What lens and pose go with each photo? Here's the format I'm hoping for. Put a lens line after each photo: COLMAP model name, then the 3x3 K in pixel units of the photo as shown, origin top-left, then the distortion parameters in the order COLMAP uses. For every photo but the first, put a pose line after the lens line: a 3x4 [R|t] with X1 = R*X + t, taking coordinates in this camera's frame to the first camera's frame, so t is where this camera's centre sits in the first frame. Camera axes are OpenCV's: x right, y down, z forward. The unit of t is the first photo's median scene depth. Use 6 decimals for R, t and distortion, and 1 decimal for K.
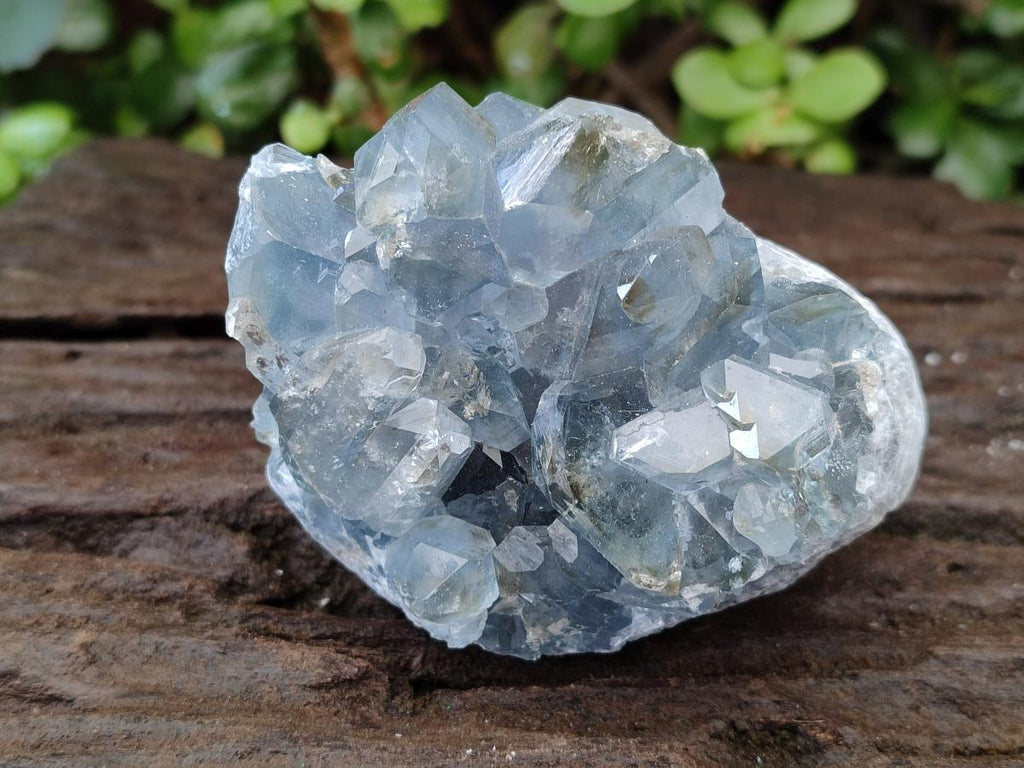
lens RADIAL K [[1273.6, 0, 512.0], [0, 1273.6, 384.0], [0, 0, 1]] dist [0.002759, -0.002597]
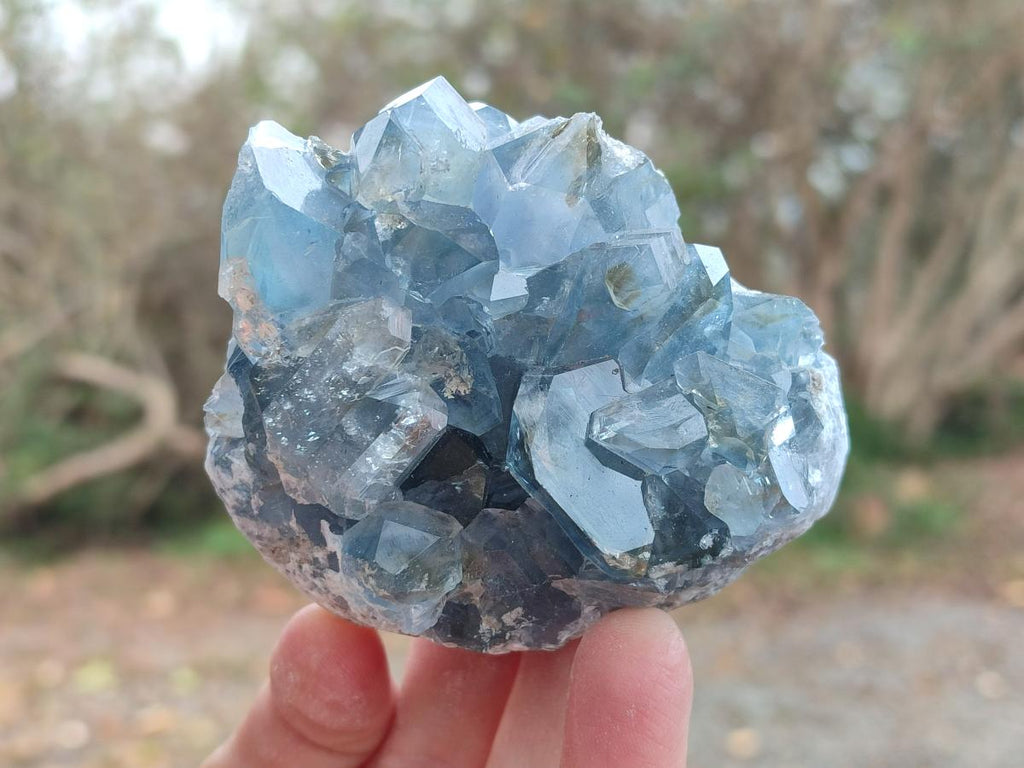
lens RADIAL K [[1273.6, 0, 512.0], [0, 1273.6, 384.0], [0, 0, 1]] dist [0.002759, -0.002597]
pose [[0.981690, 0.062844, 0.179822, -0.167079], [-0.042925, 0.992714, -0.112593, 0.128355], [-0.185588, 0.102812, 0.977234, -0.010126]]
